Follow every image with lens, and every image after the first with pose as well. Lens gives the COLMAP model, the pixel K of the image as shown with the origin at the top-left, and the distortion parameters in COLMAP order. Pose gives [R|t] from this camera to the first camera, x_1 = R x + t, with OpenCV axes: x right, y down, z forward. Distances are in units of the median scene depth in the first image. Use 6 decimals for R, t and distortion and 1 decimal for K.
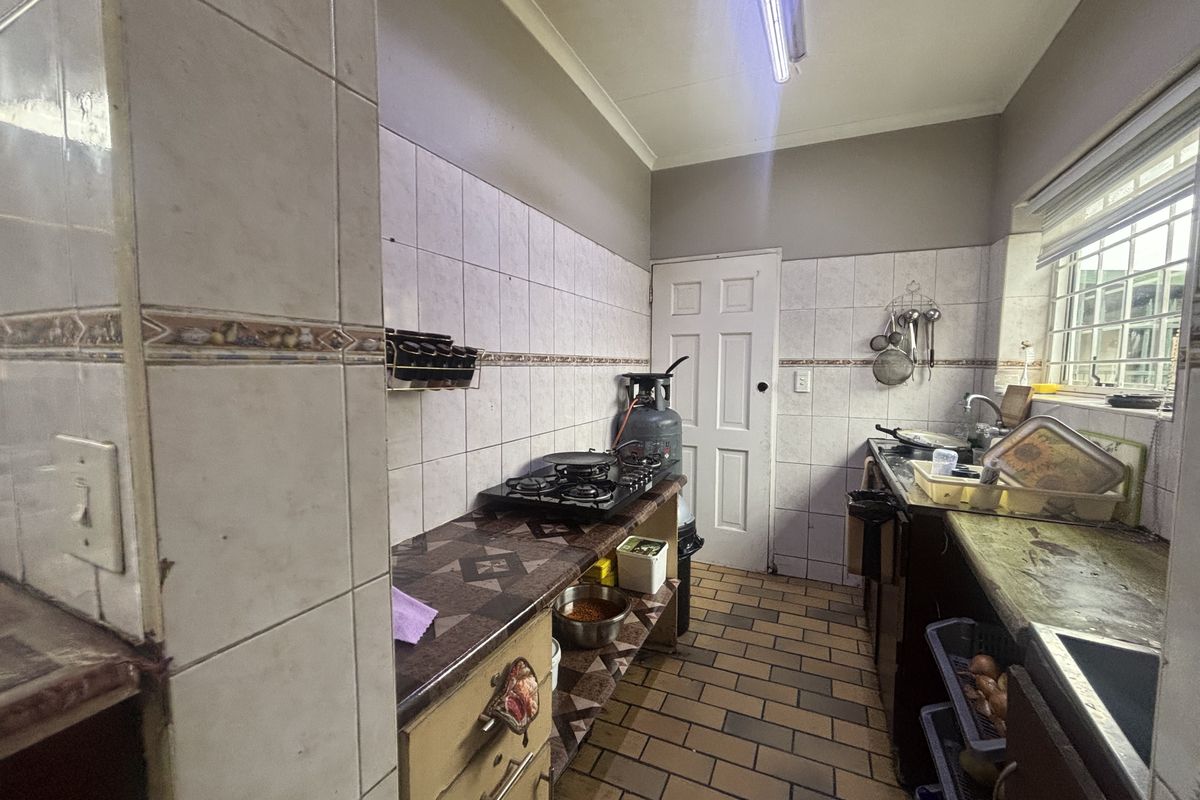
lens RADIAL K [[486.1, 0, 598.1], [0, 486.1, 400.4], [0, 0, 1]] dist [0.002204, 0.001463]
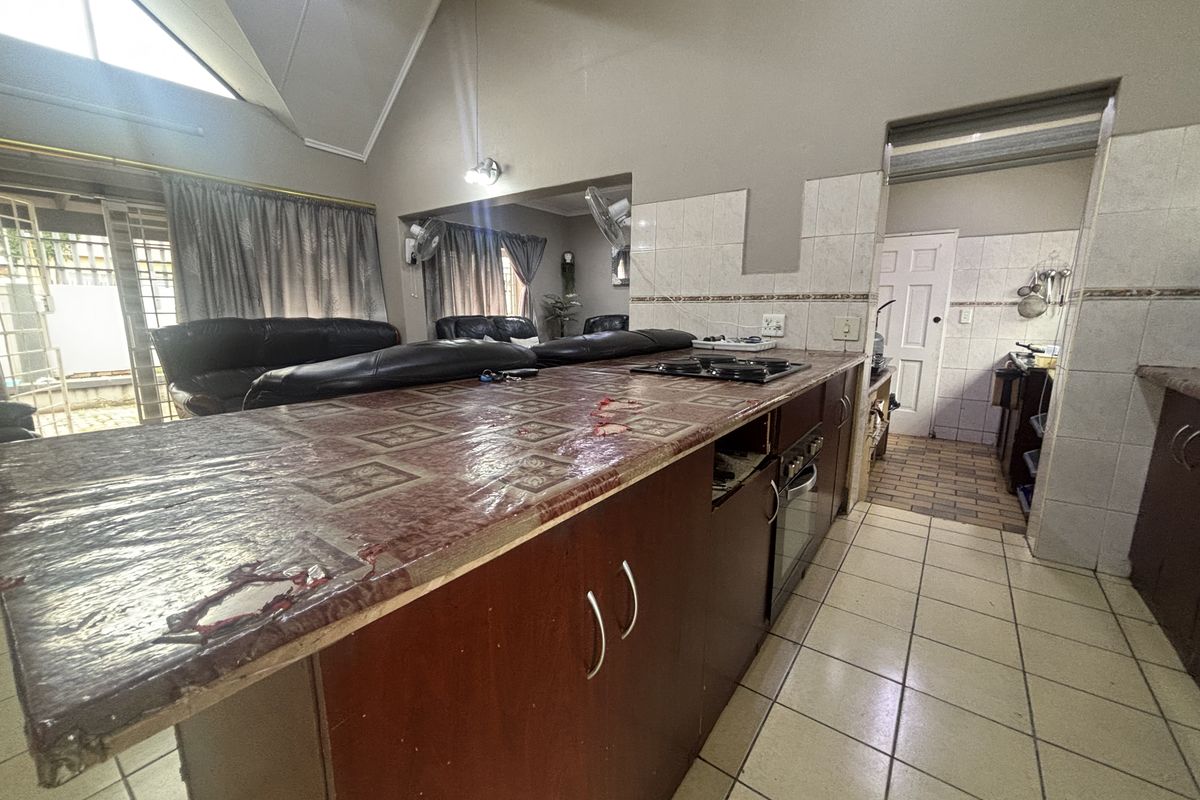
lens RADIAL K [[486.1, 0, 601.8], [0, 486.1, 398.9], [0, 0, 1]] dist [0.002204, 0.001463]
pose [[0.981890, 0.034966, -0.186196, -0.465259], [-0.013998, 0.993524, 0.112758, 0.070741], [0.188933, -0.108110, 0.976021, -0.845577]]
